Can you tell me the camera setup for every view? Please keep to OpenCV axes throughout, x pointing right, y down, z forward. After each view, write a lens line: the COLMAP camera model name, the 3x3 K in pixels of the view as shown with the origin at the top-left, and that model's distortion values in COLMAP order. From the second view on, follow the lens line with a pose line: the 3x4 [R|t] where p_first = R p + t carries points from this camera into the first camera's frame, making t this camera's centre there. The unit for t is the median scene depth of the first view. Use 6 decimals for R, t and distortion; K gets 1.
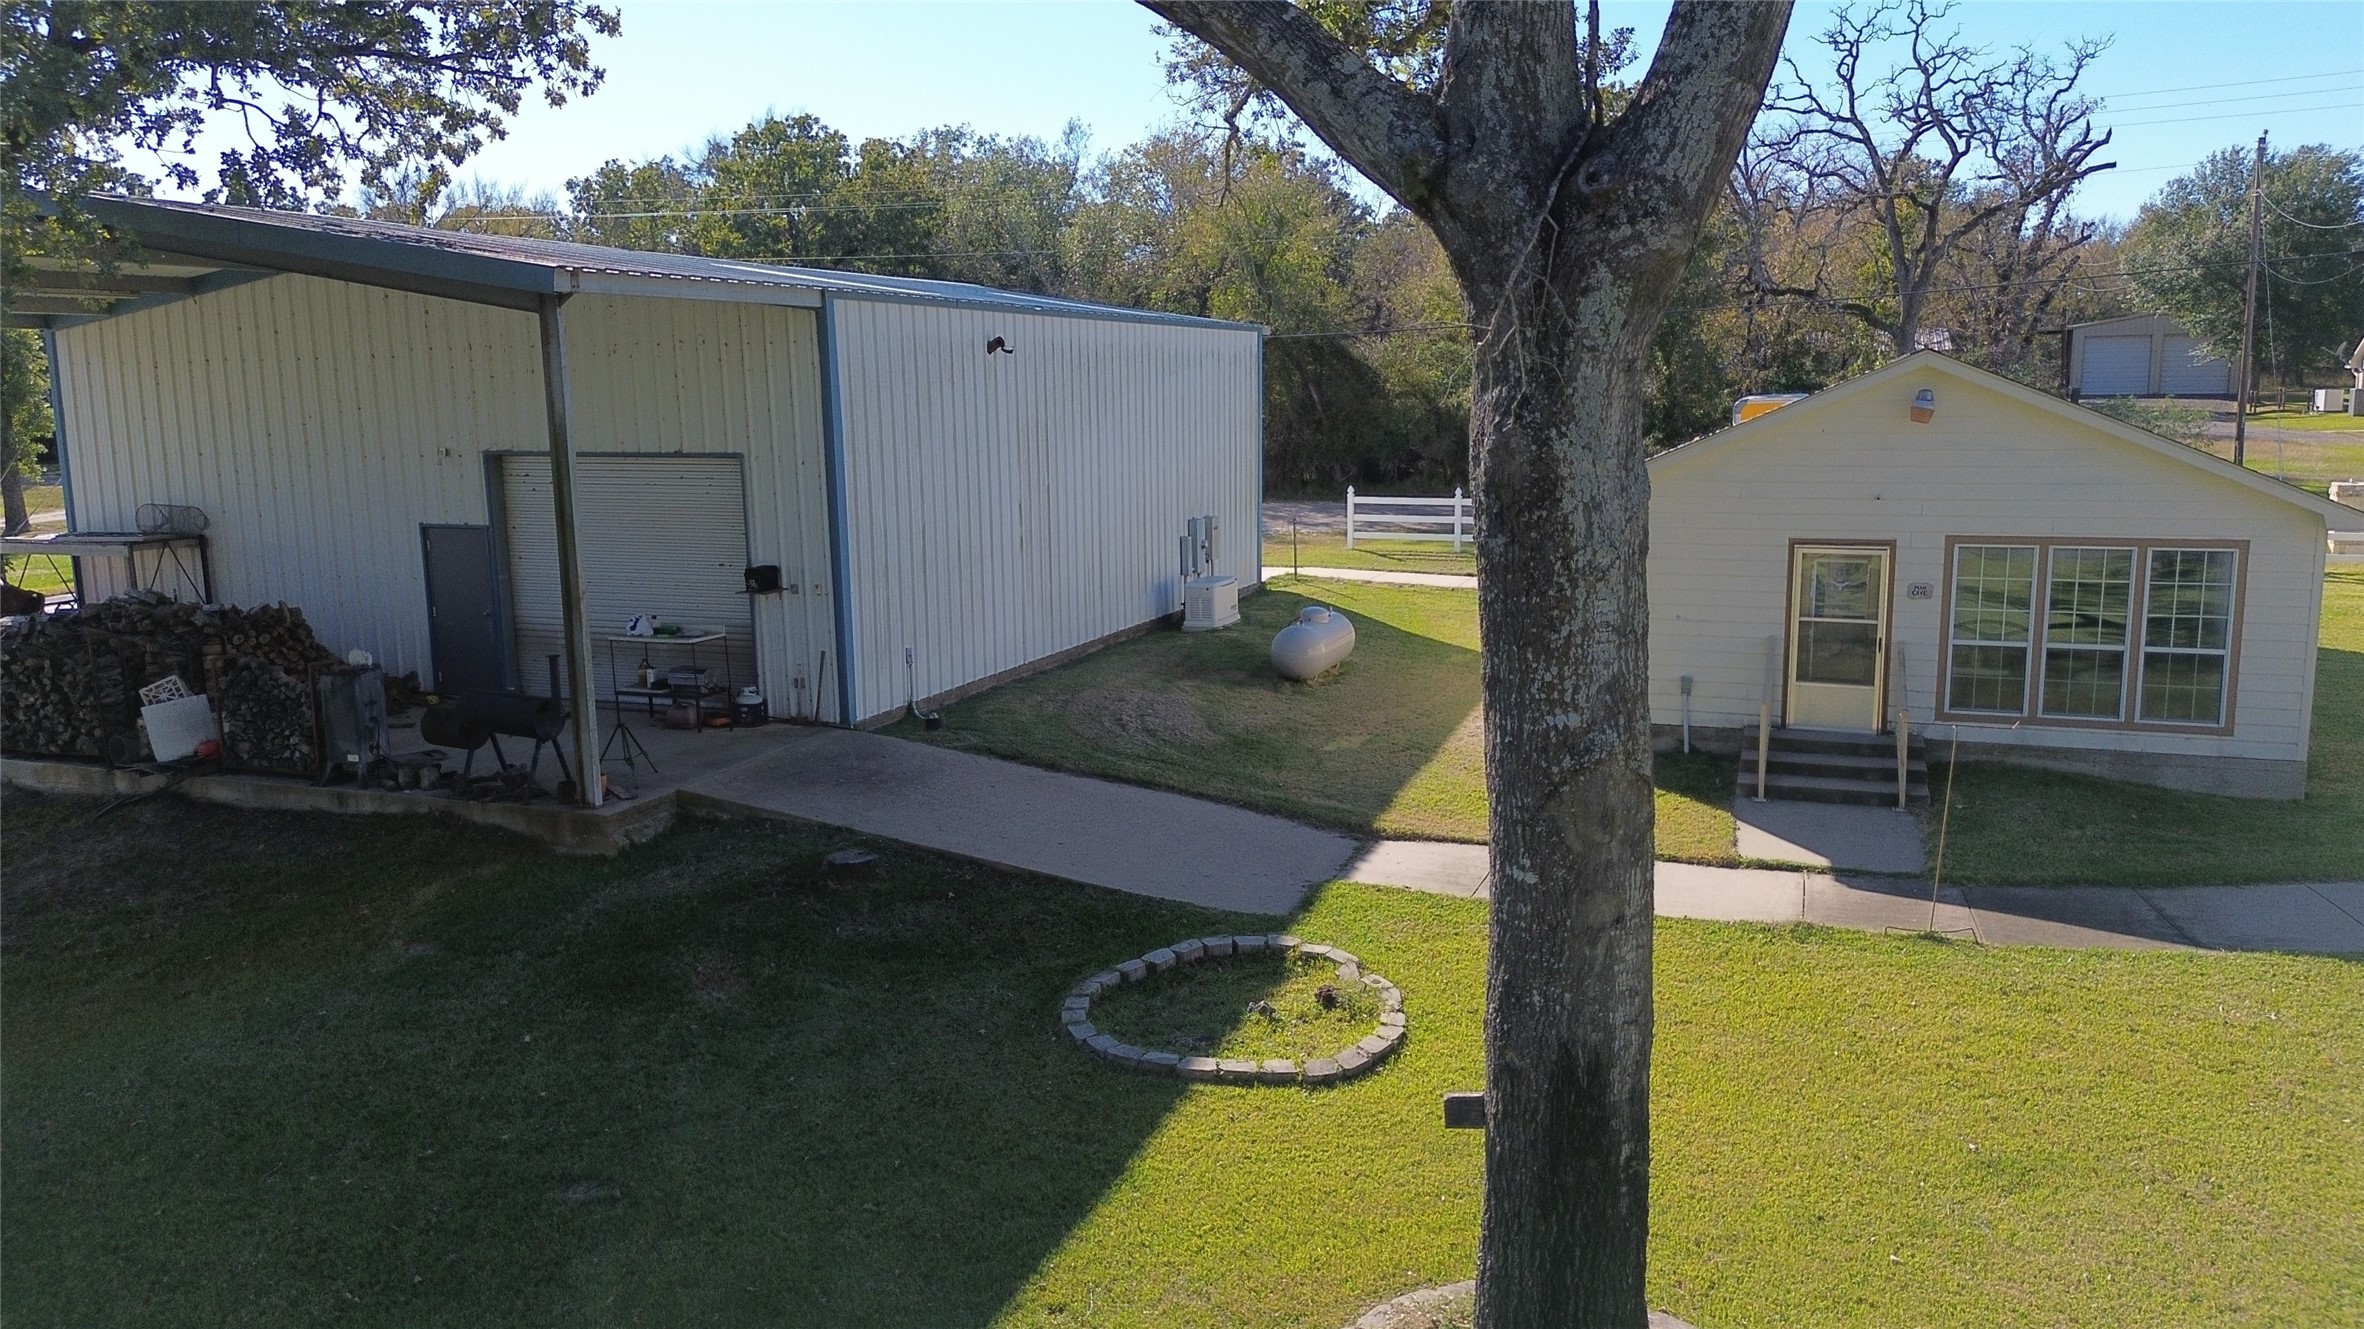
lens RADIAL K [[1733.9, 0, 1183.6], [0, 1733.9, 656.6], [0, 0, 1]] dist [0.037197, -0.011105]
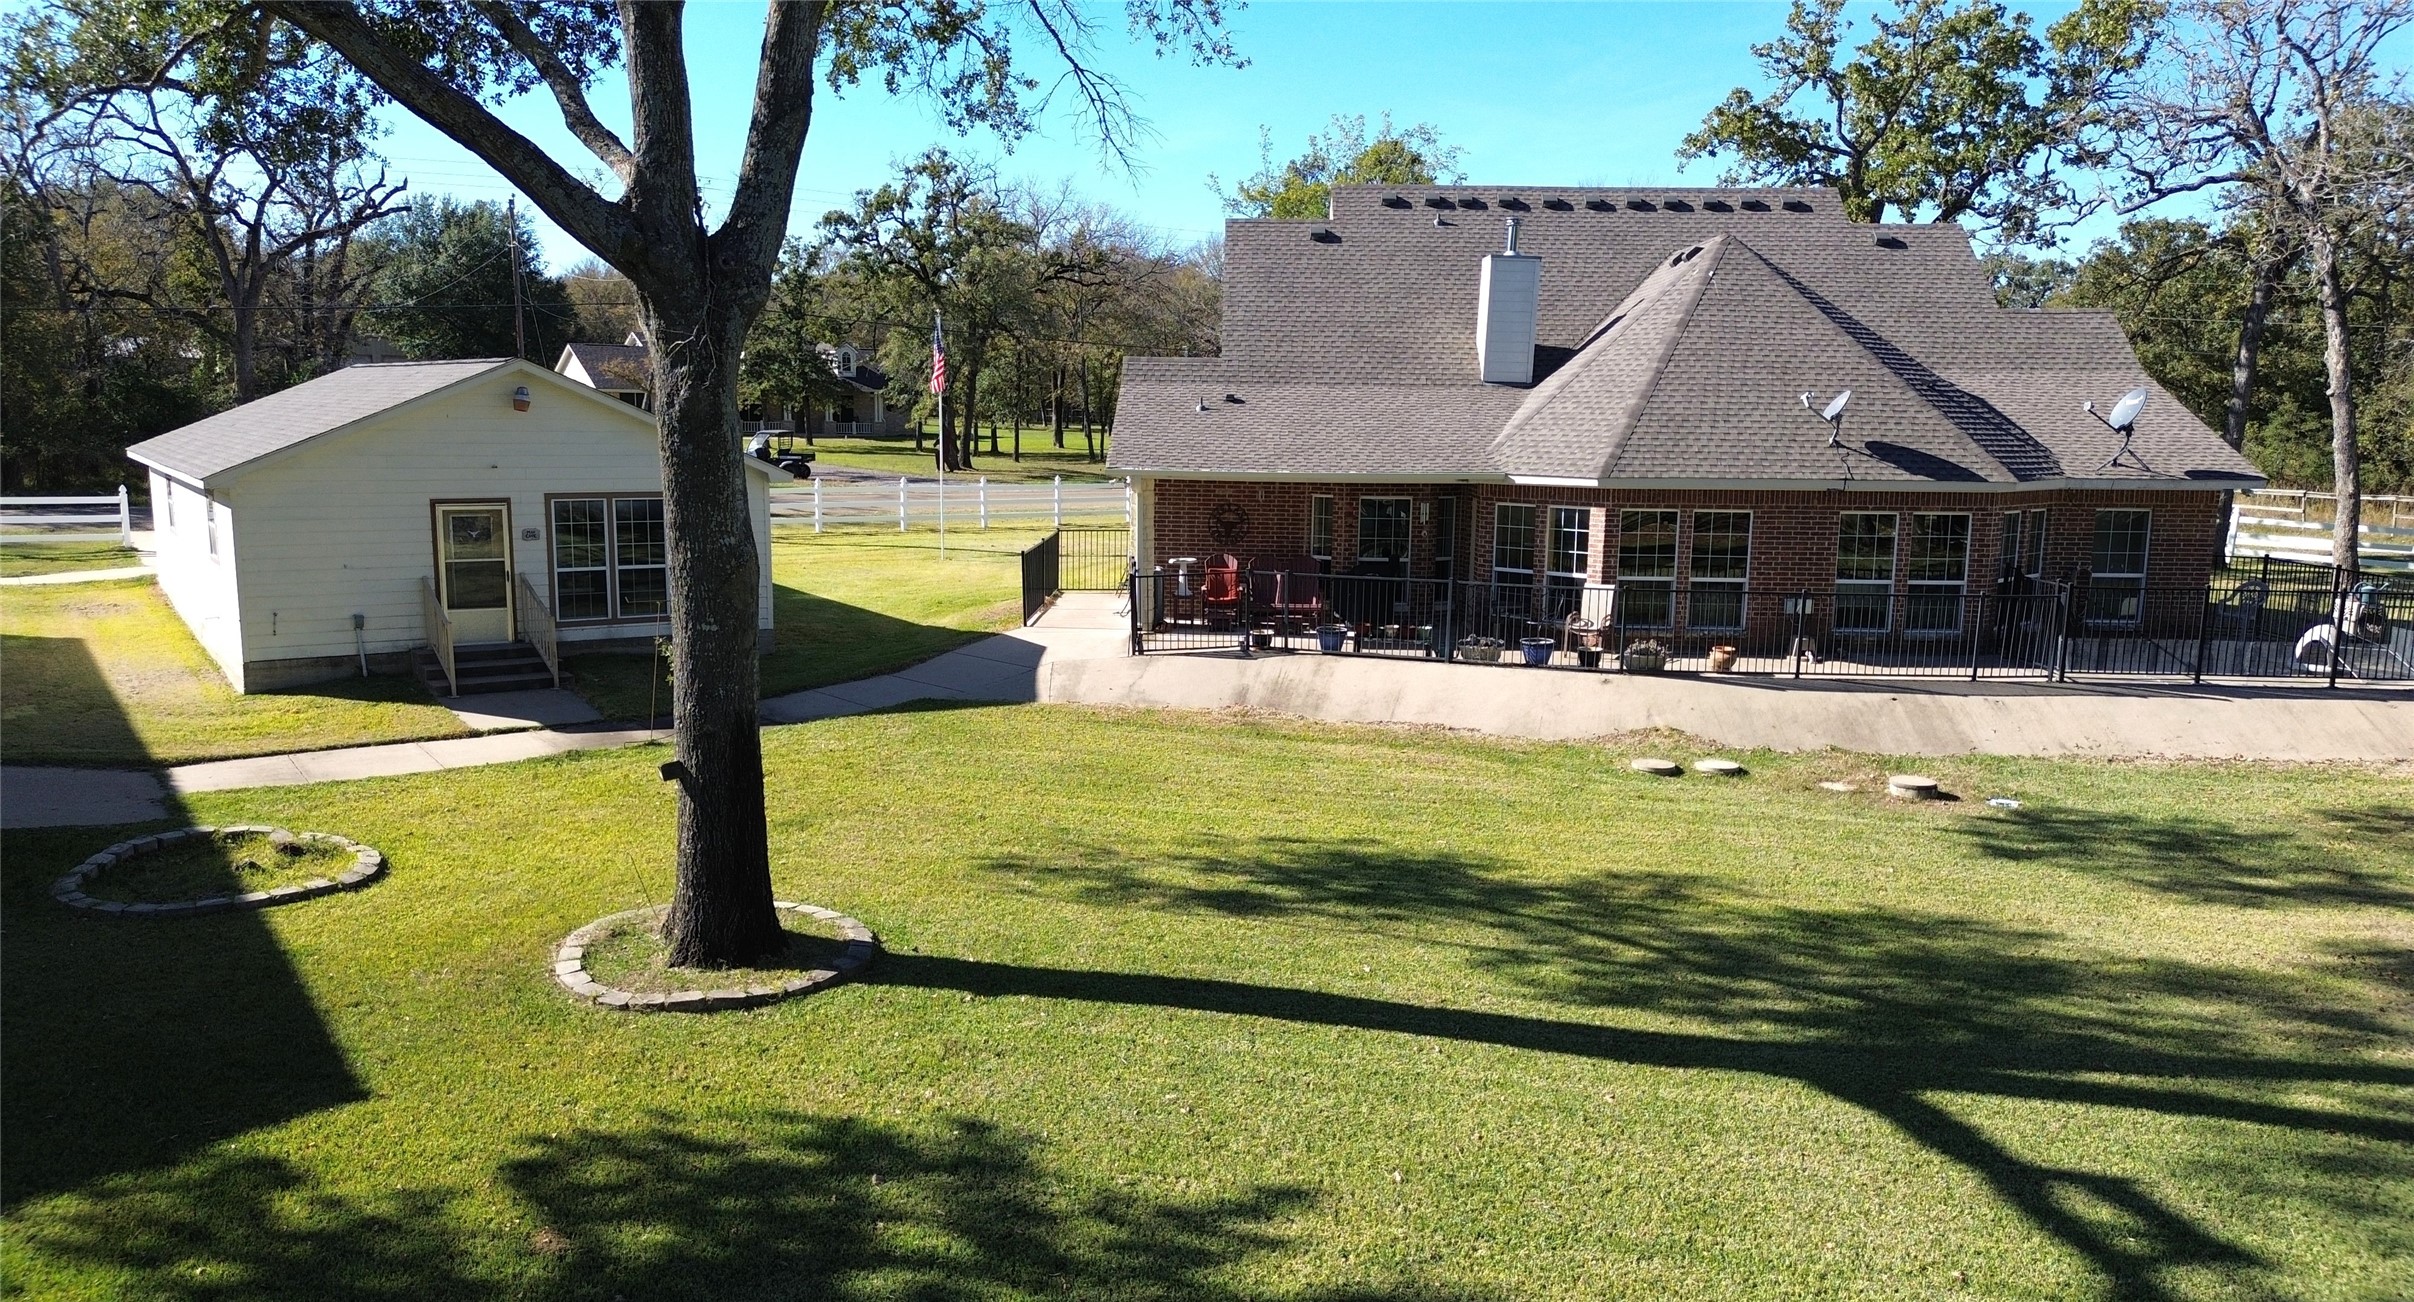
lens RADIAL K [[1746.1, 0, 1202.5], [0, 1746.1, 657.4], [0, 0, 1]] dist [0.038390, -0.003472]
pose [[0.556026, -0.101691, 0.824921, -0.560330], [0.111084, 0.992675, 0.047496, 0.066591], [-0.823708, 0.065227, 0.563249, -0.263323]]
